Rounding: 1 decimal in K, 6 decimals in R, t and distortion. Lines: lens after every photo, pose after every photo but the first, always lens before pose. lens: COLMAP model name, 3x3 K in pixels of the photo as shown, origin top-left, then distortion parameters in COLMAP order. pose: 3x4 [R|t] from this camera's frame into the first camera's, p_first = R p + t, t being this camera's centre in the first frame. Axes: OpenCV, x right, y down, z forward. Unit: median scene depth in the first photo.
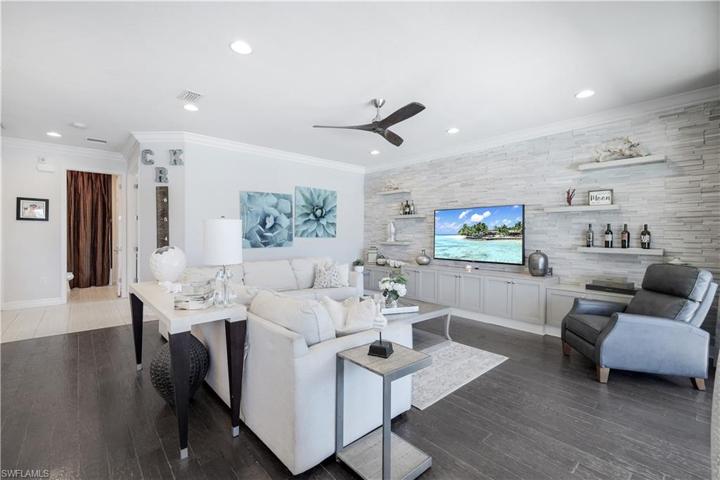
lens RADIAL K [[317.9, 0, 359.1], [0, 317.9, 239.2], [0, 0, 1]] dist [-0.003854, 0.001018]
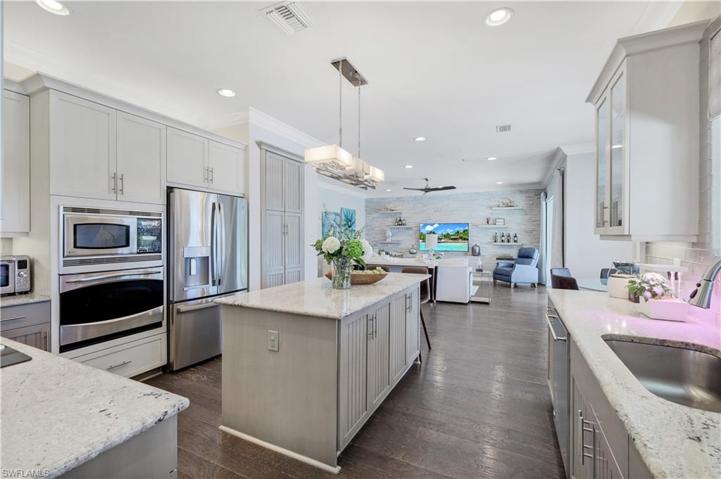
lens RADIAL K [[318.4, 0, 359.7], [0, 318.4, 237.5], [0, 0, 1]] dist [-0.003854, 0.001018]
pose [[0.920295, -0.007346, 0.391156, -1.089492], [0.009538, 0.999948, -0.003663, -0.012555], [-0.391109, 0.007102, 0.920317, -0.753315]]
